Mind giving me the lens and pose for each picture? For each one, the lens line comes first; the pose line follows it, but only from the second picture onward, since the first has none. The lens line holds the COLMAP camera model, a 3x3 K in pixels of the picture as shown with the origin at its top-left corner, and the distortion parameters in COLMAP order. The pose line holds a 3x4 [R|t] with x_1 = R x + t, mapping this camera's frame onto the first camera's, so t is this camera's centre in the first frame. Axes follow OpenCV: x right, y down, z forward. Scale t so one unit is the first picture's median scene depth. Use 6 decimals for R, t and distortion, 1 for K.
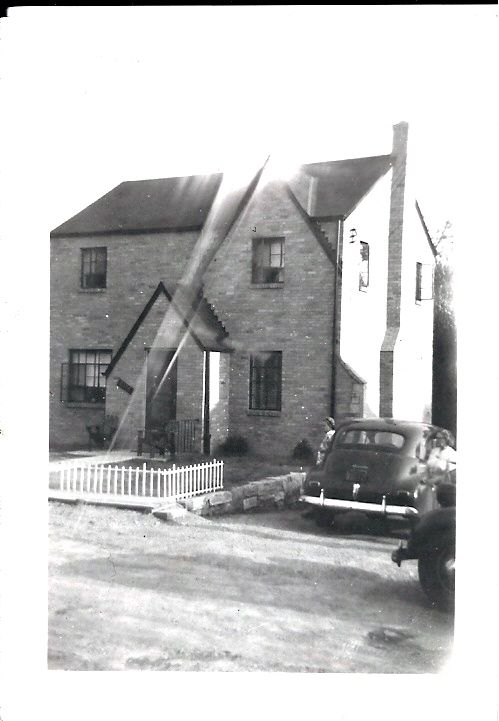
lens RADIAL K [[991.3, 0, 248.3], [0, 991.3, 359.2], [0, 0, 1]] dist [-0.035376, 0.000000]
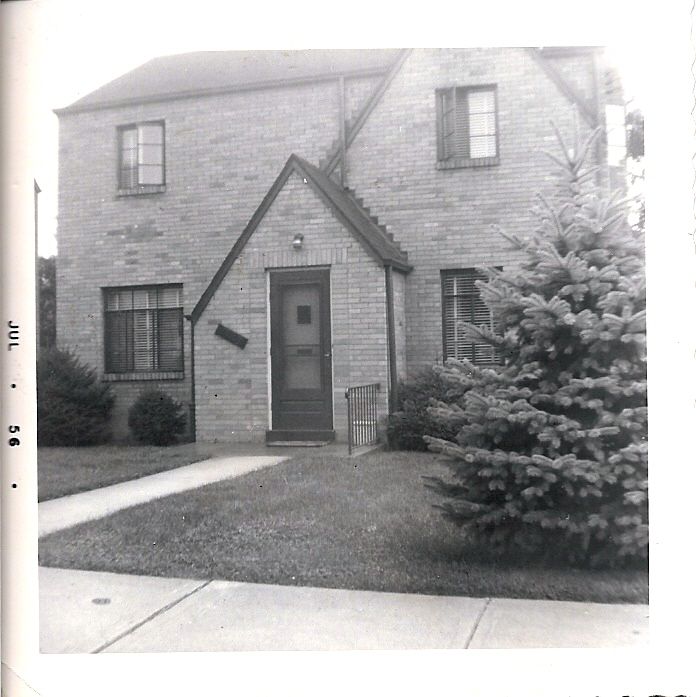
lens RADIAL K [[801.2, 0, 352.4], [0, 801.2, 350.8], [0, 0, 1]] dist [-0.088104, 0.000000]
pose [[0.961242, -0.038559, 0.272995, -0.186370], [0.039561, 0.999215, 0.001834, 0.037949], [-0.272852, 0.009037, 0.962014, 0.538617]]
